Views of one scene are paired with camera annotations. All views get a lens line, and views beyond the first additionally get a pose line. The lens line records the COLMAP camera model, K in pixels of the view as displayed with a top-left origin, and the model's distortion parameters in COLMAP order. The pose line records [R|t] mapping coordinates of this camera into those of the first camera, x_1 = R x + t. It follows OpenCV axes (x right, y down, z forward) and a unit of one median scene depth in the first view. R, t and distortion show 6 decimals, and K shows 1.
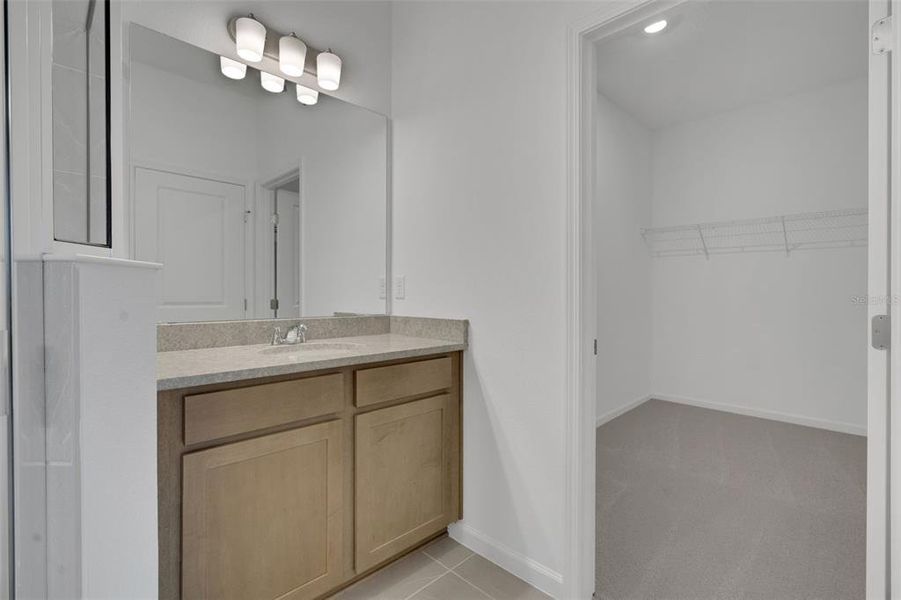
lens RADIAL K [[420.4, 0, 446.3], [0, 420.4, 297.0], [0, 0, 1]] dist [0.005546, 0.001221]
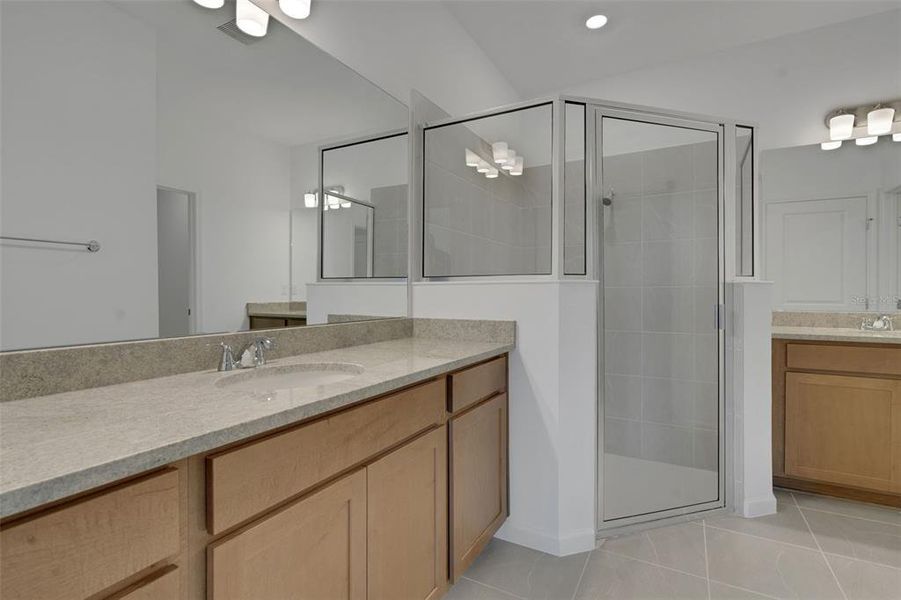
lens RADIAL K [[420.4, 0, 443.8], [0, 420.4, 297.8], [0, 0, 1]] dist [0.005546, 0.001221]
pose [[0.276853, 0.006911, -0.960887, 0.671416], [-0.006695, 0.999964, 0.005263, 0.010058], [0.960889, 0.004976, 0.276889, -0.883053]]
